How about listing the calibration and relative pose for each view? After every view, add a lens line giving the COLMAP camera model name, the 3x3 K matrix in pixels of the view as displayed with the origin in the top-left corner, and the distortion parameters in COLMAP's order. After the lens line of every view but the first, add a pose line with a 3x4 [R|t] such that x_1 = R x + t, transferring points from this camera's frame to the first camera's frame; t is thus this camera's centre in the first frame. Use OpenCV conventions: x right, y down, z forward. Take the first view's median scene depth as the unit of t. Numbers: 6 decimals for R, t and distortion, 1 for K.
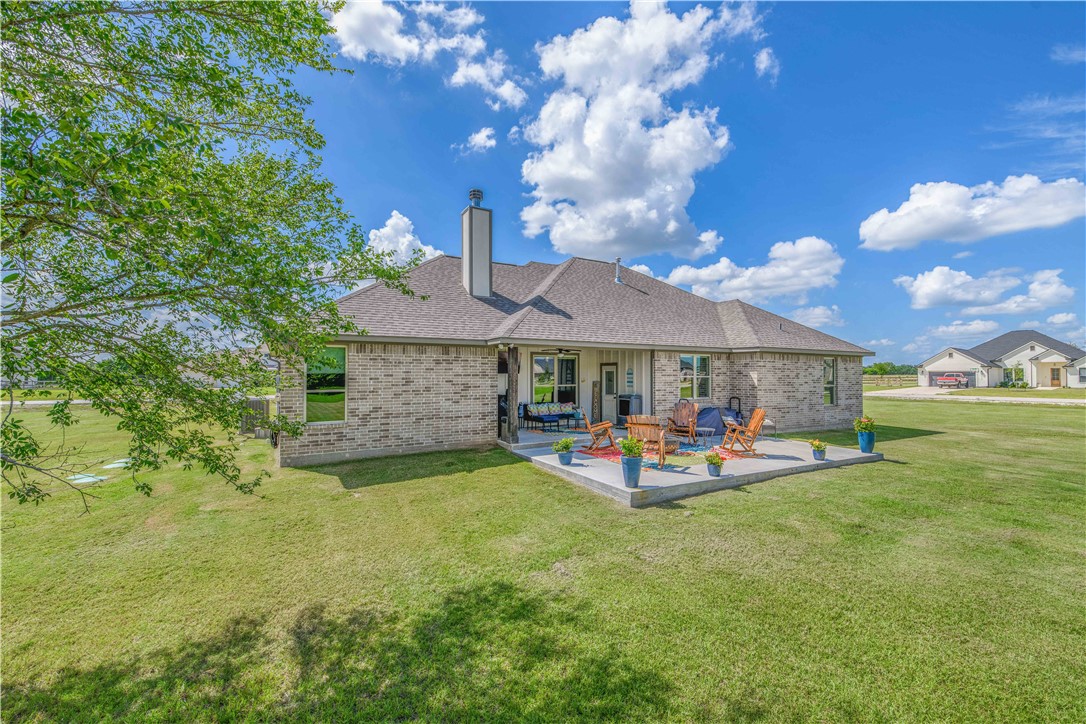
lens RADIAL K [[458.1, 0, 518.7], [0, 458.1, 374.2], [0, 0, 1]] dist [0.031121, -0.010151]
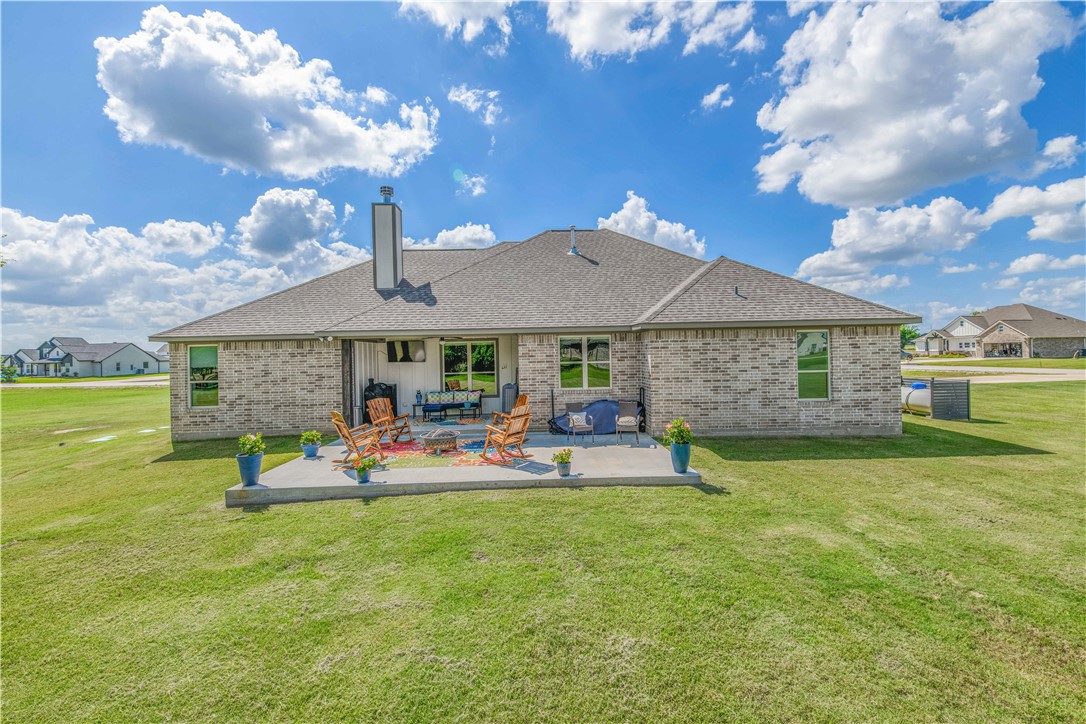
lens RADIAL K [[458.1, 0, 539.1], [0, 458.1, 360.9], [0, 0, 1]] dist [0.031121, -0.010151]
pose [[0.880780, -0.015190, -0.473282, 0.701040], [0.024737, 0.999597, 0.013952, -0.010904], [0.472879, -0.023996, 0.880800, 0.232033]]
